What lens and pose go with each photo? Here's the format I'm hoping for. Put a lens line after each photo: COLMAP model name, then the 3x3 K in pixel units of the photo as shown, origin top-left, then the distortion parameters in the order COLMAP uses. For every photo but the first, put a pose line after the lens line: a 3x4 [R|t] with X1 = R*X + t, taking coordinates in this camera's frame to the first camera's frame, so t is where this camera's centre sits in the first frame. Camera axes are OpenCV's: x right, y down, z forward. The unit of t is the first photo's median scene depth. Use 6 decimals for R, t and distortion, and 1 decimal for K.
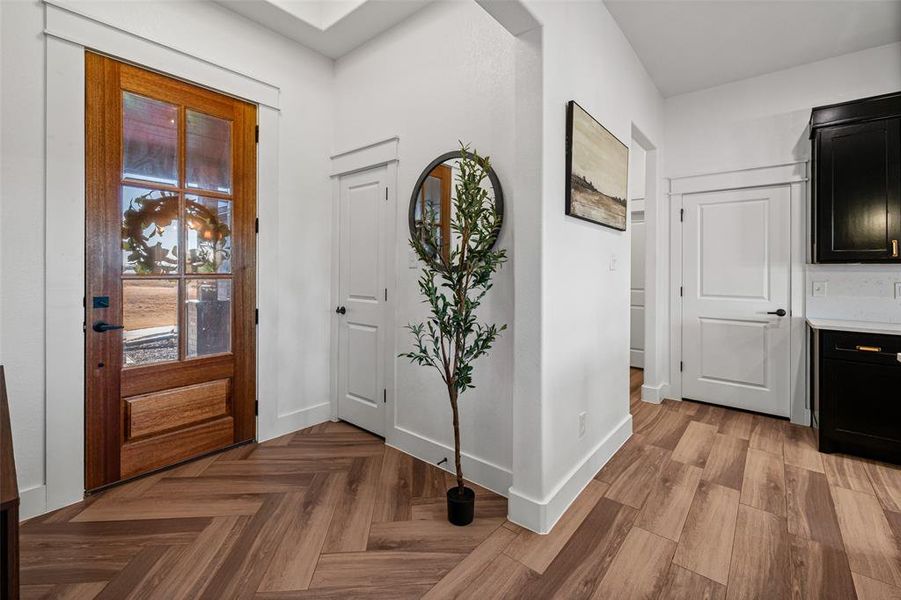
lens RADIAL K [[380.7, 0, 455.3], [0, 380.7, 268.9], [0, 0, 1]] dist [-0.002752, 0.001955]
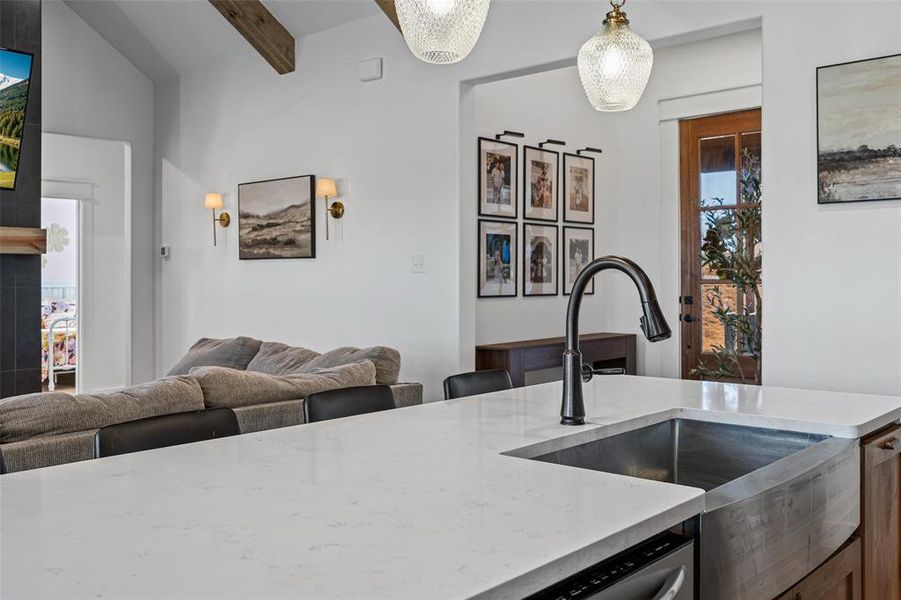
lens RADIAL K [[840.0, 0, 434.5], [0, 840.0, 281.9], [0, 0, 1]] dist [-0.005408, 0.000000]
pose [[-0.042106, -0.005076, -0.999100, 2.061316], [0.011189, 0.999922, -0.005551, 0.026114], [0.999051, -0.011413, -0.042046, 0.208324]]
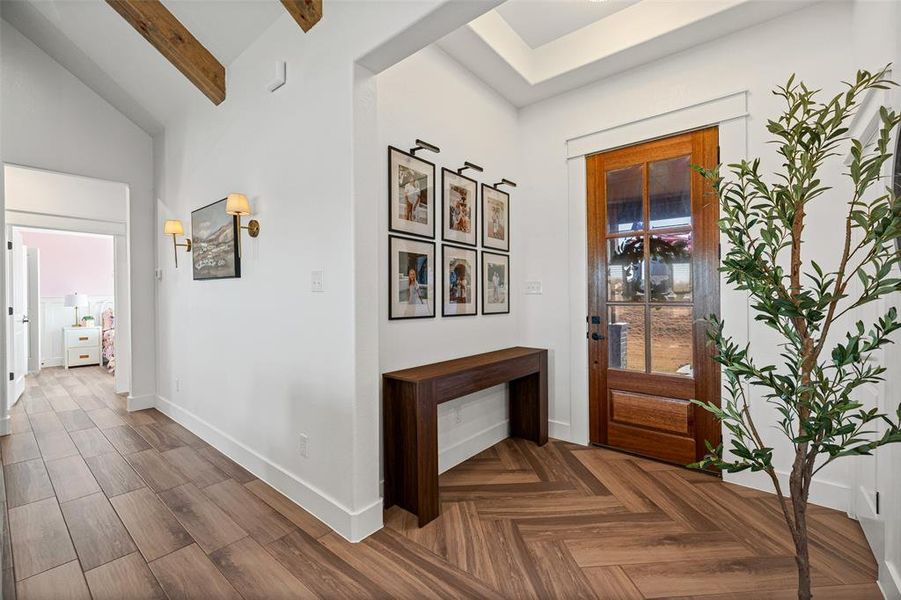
lens RADIAL K [[380.7, 0, 448.2], [0, 380.7, 294.3], [0, 0, 1]] dist [-0.002752, 0.001955]
pose [[0.001242, -0.016604, -0.999861, 0.551716], [0.006238, 0.999843, -0.016596, 0.008573], [0.999980, -0.006216, 0.001346, 0.406567]]
